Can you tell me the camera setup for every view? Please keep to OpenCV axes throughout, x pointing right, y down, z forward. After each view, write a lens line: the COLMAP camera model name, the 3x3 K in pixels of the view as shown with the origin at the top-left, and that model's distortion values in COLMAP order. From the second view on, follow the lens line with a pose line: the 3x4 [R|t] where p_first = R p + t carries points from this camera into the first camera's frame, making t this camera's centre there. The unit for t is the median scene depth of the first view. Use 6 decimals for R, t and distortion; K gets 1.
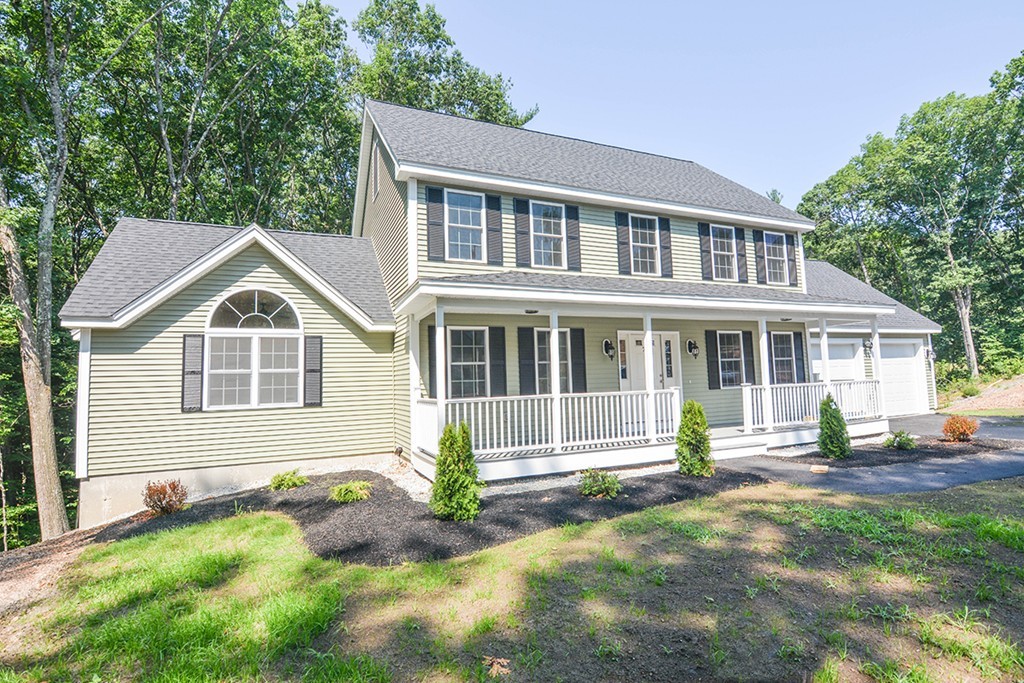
lens RADIAL K [[504.2, 0, 509.4], [0, 504.2, 339.3], [0, 0, 1]] dist [-0.003243, -0.015506]
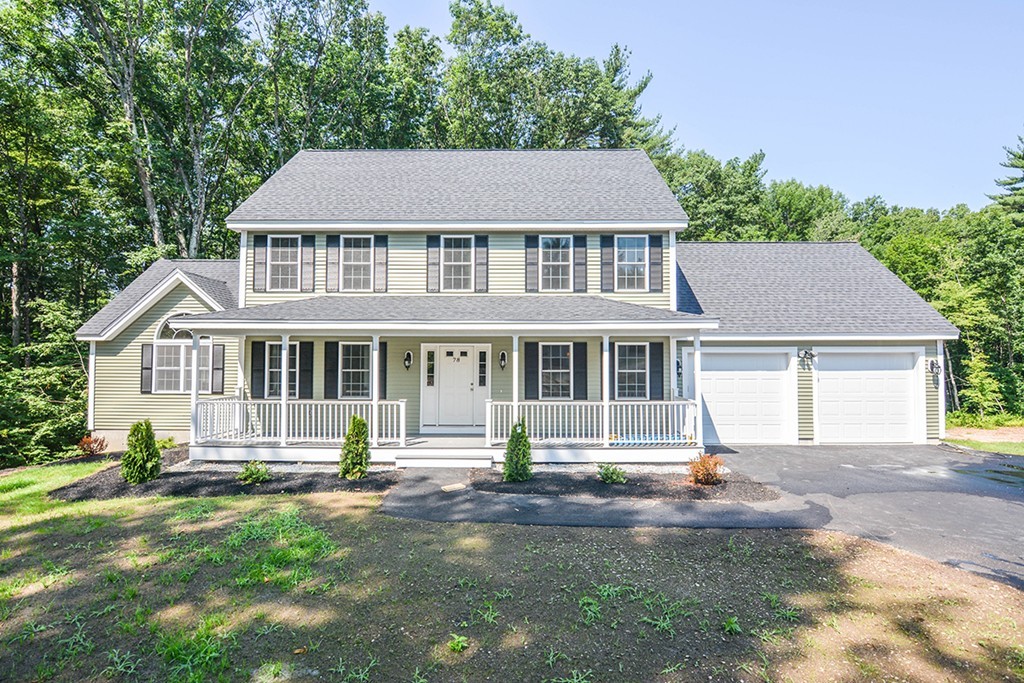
lens RADIAL K [[504.2, 0, 509.4], [0, 504.2, 339.3], [0, 0, 1]] dist [-0.003243, -0.015506]
pose [[0.906604, 0.020244, -0.421498, 0.952504], [0.004389, 0.998342, 0.057391, -0.098960], [0.421961, -0.053881, 0.905012, 0.066779]]
